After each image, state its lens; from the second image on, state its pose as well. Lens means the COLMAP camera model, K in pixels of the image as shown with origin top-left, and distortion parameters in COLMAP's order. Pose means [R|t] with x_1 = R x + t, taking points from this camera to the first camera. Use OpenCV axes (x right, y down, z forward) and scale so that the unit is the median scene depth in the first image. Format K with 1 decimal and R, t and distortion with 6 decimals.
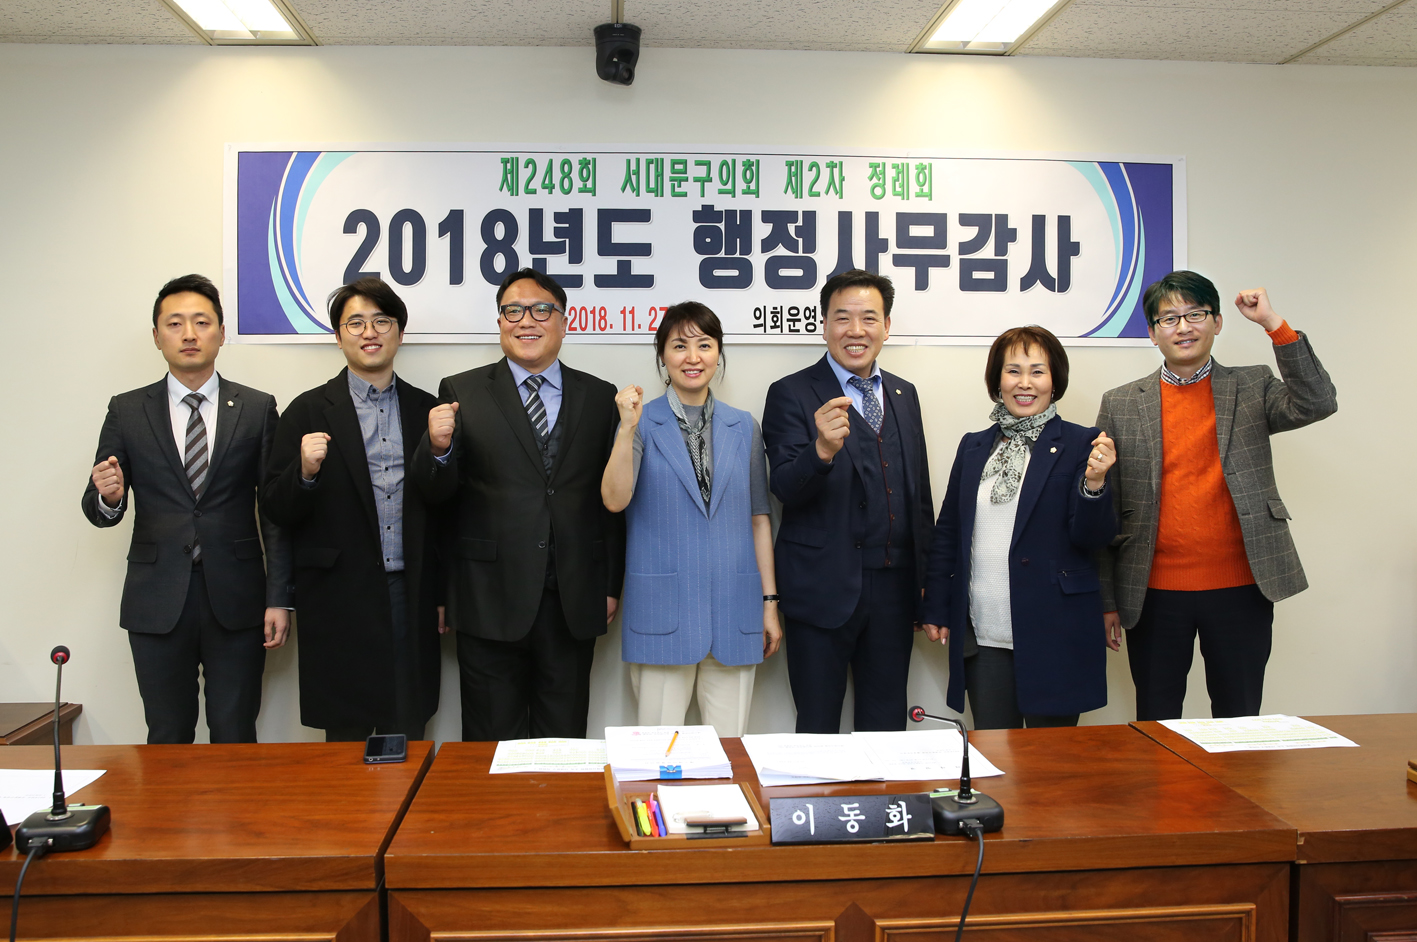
lens RADIAL K [[1047.3, 0, 707.1], [0, 1047.3, 473.5], [0, 0, 1]] dist [-0.059143, 0.006979]
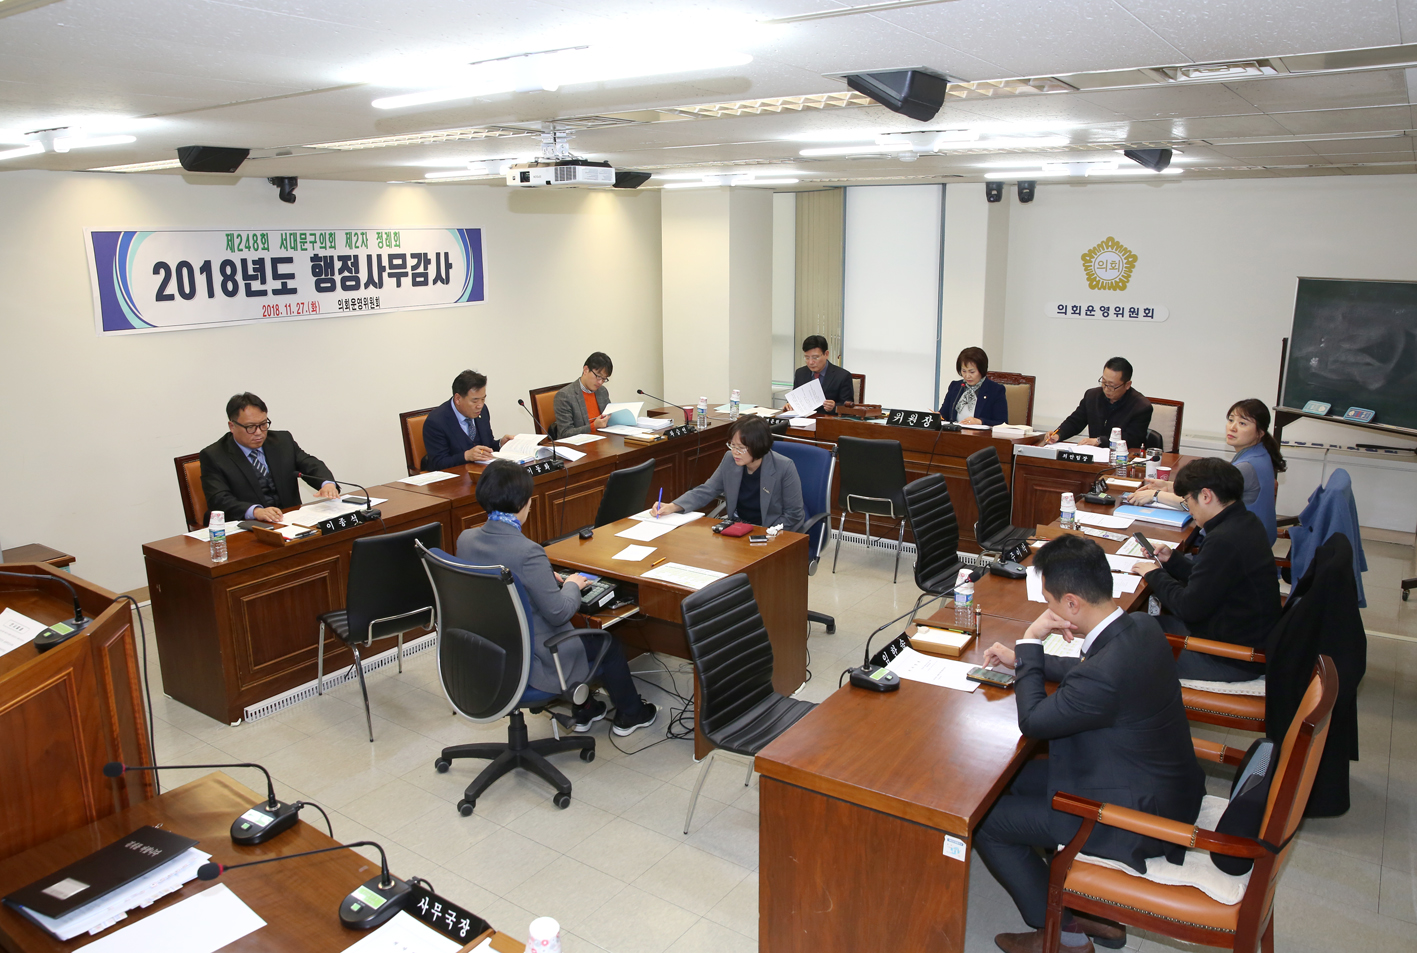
lens RADIAL K [[1047.3, 0, 716.7], [0, 1047.3, 477.4], [0, 0, 1]] dist [-0.059143, 0.006979]
pose [[0.620158, -0.180781, 0.763362, -1.214279], [0.017920, 0.976095, 0.216603, -0.254762], [-0.784272, -0.120648, 0.608573, -1.028140]]
